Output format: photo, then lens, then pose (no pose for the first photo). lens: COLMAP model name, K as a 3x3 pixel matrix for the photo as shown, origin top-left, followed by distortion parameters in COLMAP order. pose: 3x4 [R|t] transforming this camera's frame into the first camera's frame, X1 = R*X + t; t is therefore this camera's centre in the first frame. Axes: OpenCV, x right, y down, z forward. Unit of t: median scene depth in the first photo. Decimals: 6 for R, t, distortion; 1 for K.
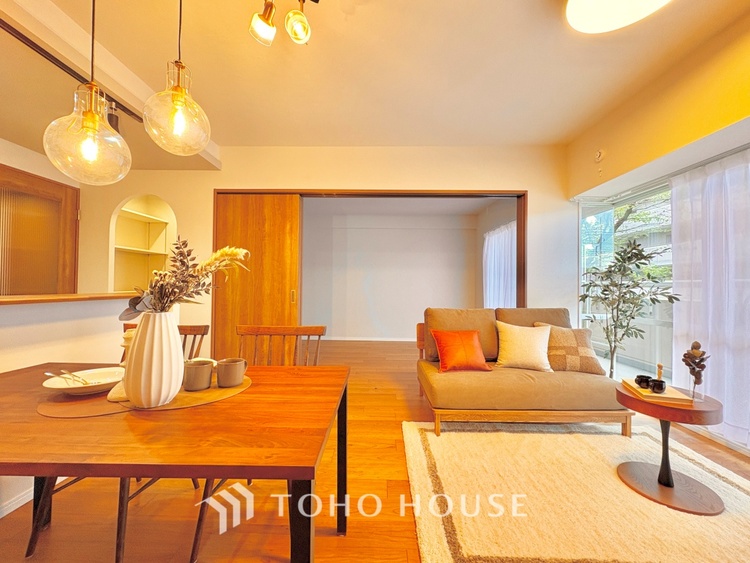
lens RADIAL K [[298.5, 0, 375.6], [0, 298.5, 281.1], [0, 0, 1]] dist [0.000293, 0.000251]
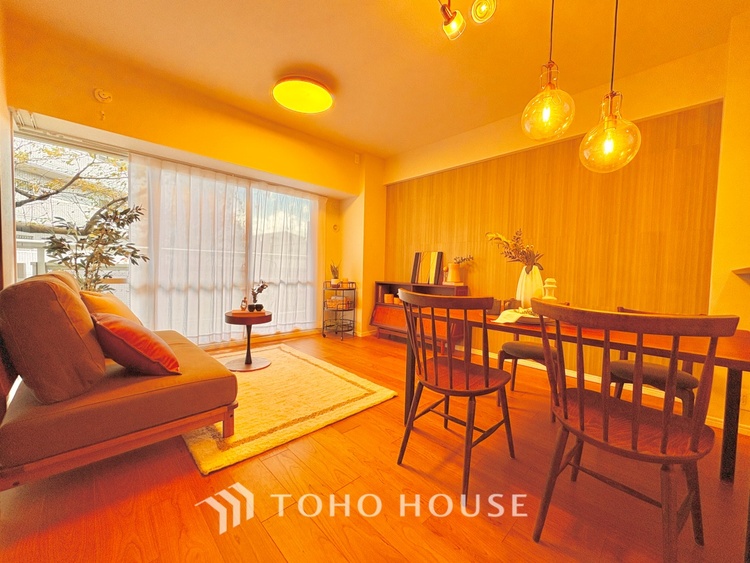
lens RADIAL K [[298.5, 0, 375.6], [0, 298.5, 281.1], [0, 0, 1]] dist [0.000293, 0.000251]
pose [[-0.708812, -0.054837, 0.703263, -0.486352], [-0.041964, 0.998486, 0.035562, 0.061743], [-0.704148, -0.004305, -0.710040, 1.080715]]
